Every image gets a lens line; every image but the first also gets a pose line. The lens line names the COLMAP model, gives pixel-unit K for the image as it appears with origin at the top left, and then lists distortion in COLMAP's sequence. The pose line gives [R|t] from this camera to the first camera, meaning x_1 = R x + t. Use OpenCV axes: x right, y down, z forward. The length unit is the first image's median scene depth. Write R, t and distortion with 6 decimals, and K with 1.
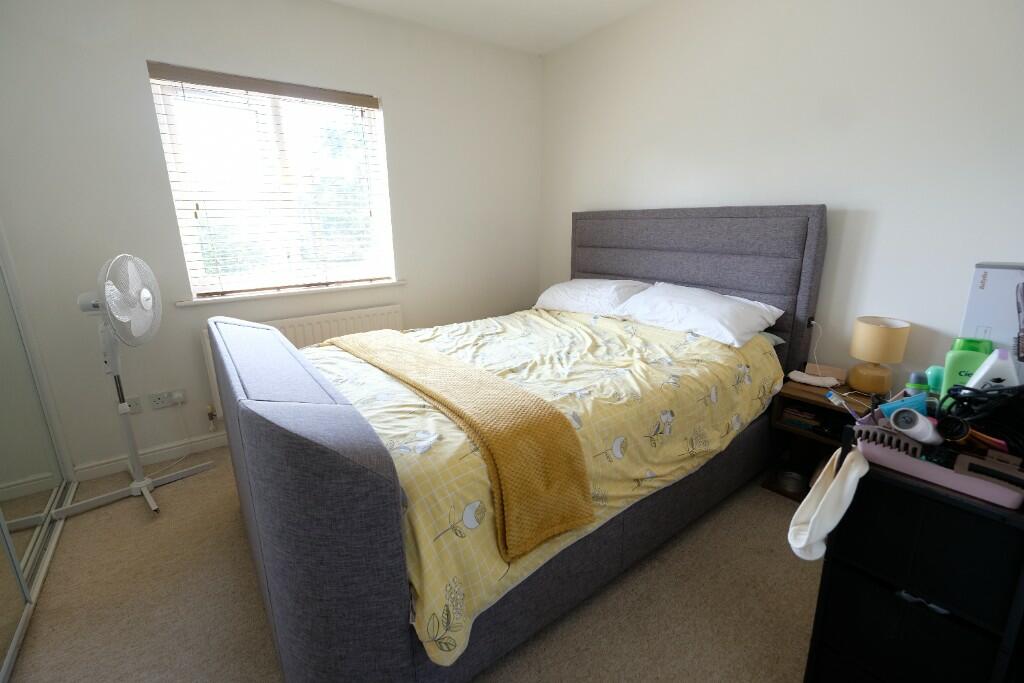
lens RADIAL K [[447.1, 0, 513.1], [0, 447.1, 336.8], [0, 0, 1]] dist [-0.001126, -0.000624]
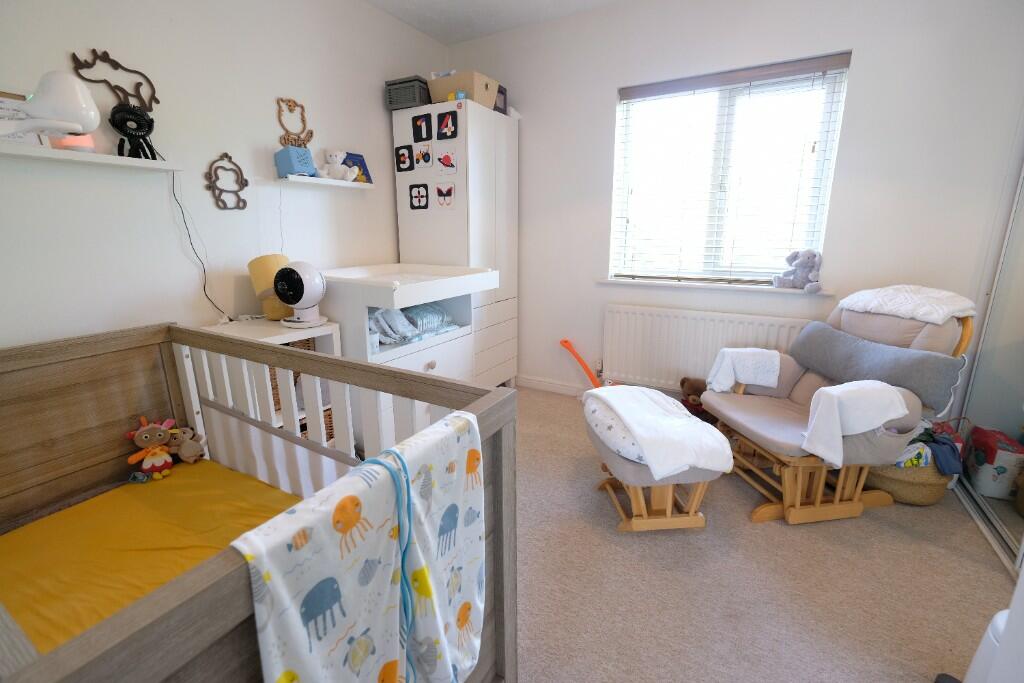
lens RADIAL K [[447.1, 0, 513.1], [0, 447.1, 336.8], [0, 0, 1]] dist [-0.001126, -0.000624]
pose [[0.403729, 0.238826, -0.883156, 0.343737], [-0.223605, 0.961809, 0.157876, -0.071164], [0.887132, 0.133739, 0.441713, 0.263391]]
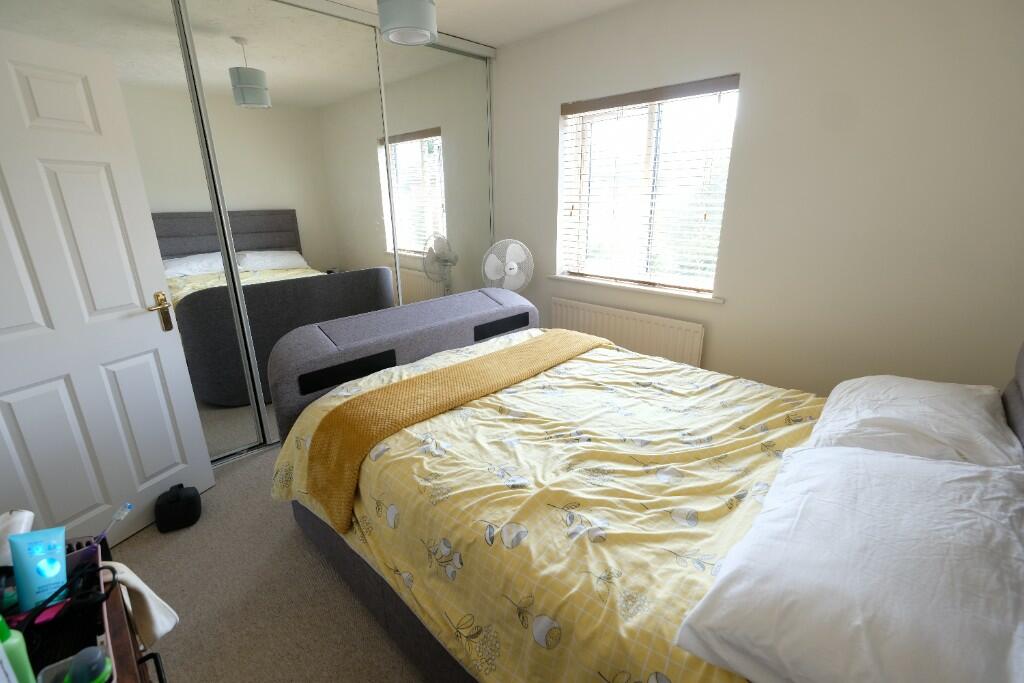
lens RADIAL K [[447.1, 0, 513.1], [0, 447.1, 336.8], [0, 0, 1]] dist [-0.001126, -0.000624]
pose [[0.164328, 0.309174, -0.936700, 0.689964], [-0.244770, 0.932690, 0.264910, -0.265292], [0.955554, 0.185744, 0.228943, 0.653168]]
